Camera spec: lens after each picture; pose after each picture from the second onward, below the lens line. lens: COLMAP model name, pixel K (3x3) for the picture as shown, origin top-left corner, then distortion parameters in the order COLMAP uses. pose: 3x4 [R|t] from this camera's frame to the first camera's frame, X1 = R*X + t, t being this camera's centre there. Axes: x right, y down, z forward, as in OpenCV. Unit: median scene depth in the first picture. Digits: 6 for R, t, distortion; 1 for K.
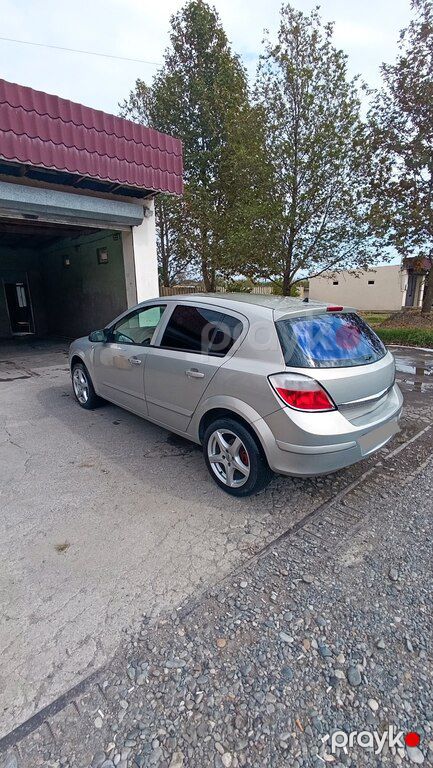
lens RADIAL K [[358.1, 0, 217.6], [0, 358.1, 379.9], [0, 0, 1]] dist [-0.004602, 0.001215]
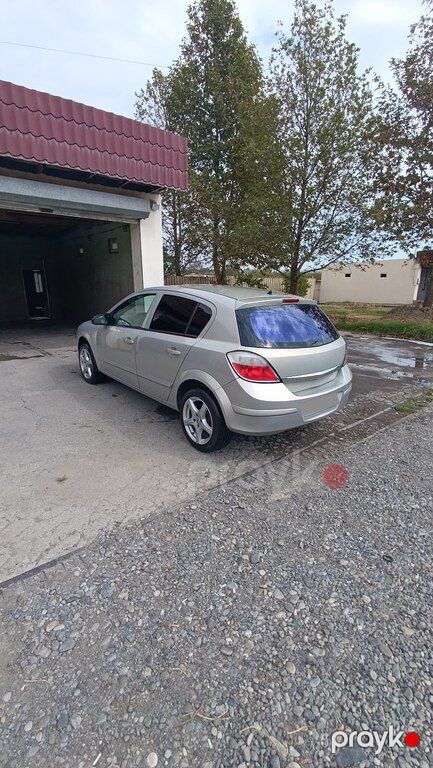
lens RADIAL K [[358.1, 0, 217.8], [0, 358.1, 380.5], [0, 0, 1]] dist [-0.004602, 0.001215]
pose [[0.998876, 0.031366, -0.035530, 0.075498], [-0.030304, 0.999089, 0.030047, 0.022628], [0.036440, -0.028936, 0.998917, -0.120815]]
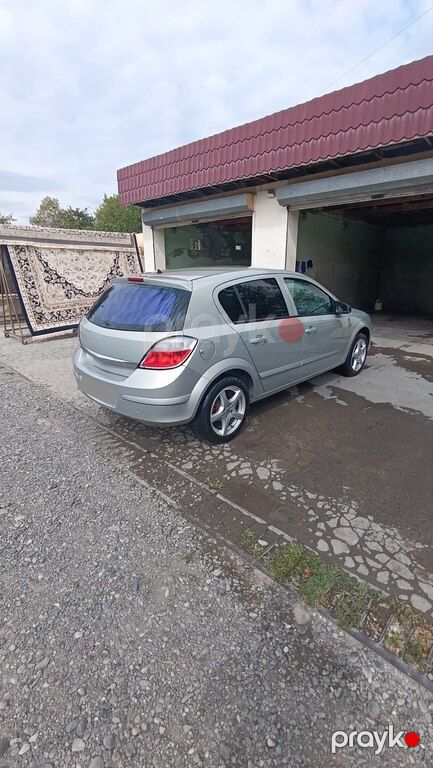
lens RADIAL K [[358.1, 0, 223.2], [0, 358.1, 382.9], [0, 0, 1]] dist [-0.004602, 0.001215]
pose [[0.050740, 0.313910, -0.948096, 0.848909], [-0.248687, 0.923388, 0.292420, -0.167551], [0.967254, 0.220942, 0.124918, 0.676368]]
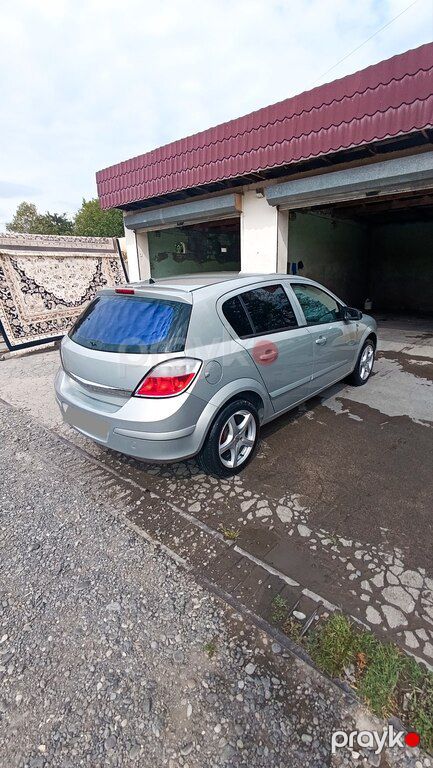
lens RADIAL K [[358.1, 0, 222.4], [0, 358.1, 382.0], [0, 0, 1]] dist [-0.004602, 0.001215]
pose [[0.095611, 0.304057, -0.947844, 0.758253], [-0.224164, 0.934324, 0.277108, -0.167950], [0.969850, 0.185978, 0.157490, 0.649093]]
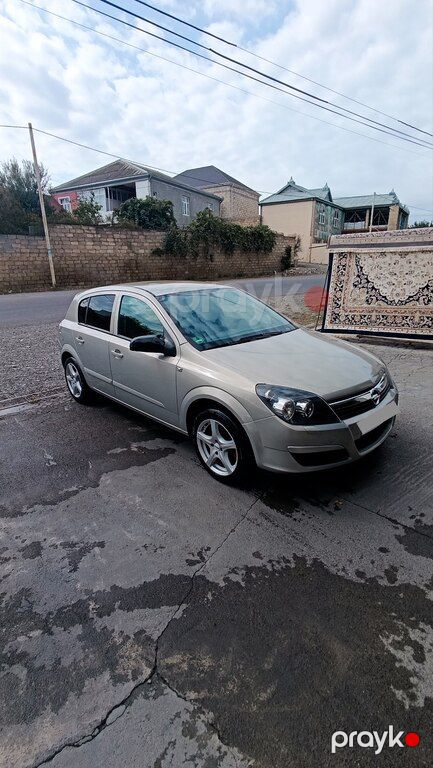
lens RADIAL K [[358.1, 0, 213.3], [0, 358.1, 381.2], [0, 0, 1]] dist [-0.004602, 0.001215]
pose [[-0.999555, 0.029782, 0.001388, -0.097152], [0.025949, 0.846090, 0.532409, -0.424817], [0.014681, 0.532208, -0.846486, 1.564391]]
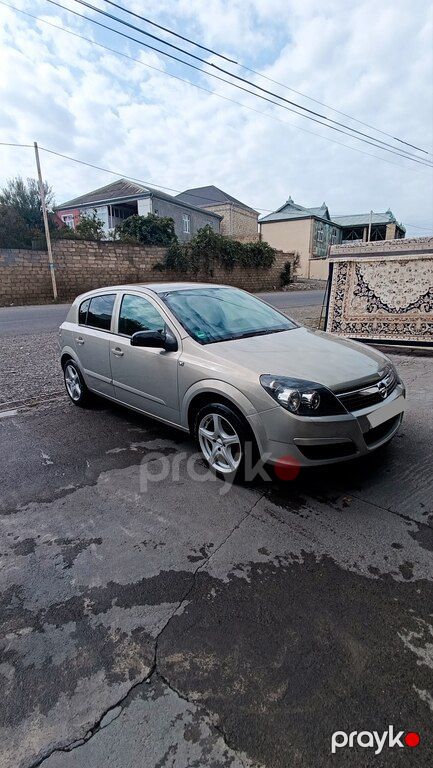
lens RADIAL K [[358.1, 0, 212.9], [0, 358.1, 380.7], [0, 0, 1]] dist [-0.004602, 0.001215]
pose [[-0.999572, 0.029254, 0.000662, -0.092086], [0.025807, 0.870697, 0.491142, -0.386837], [0.013792, 0.490948, -0.871079, 1.570236]]
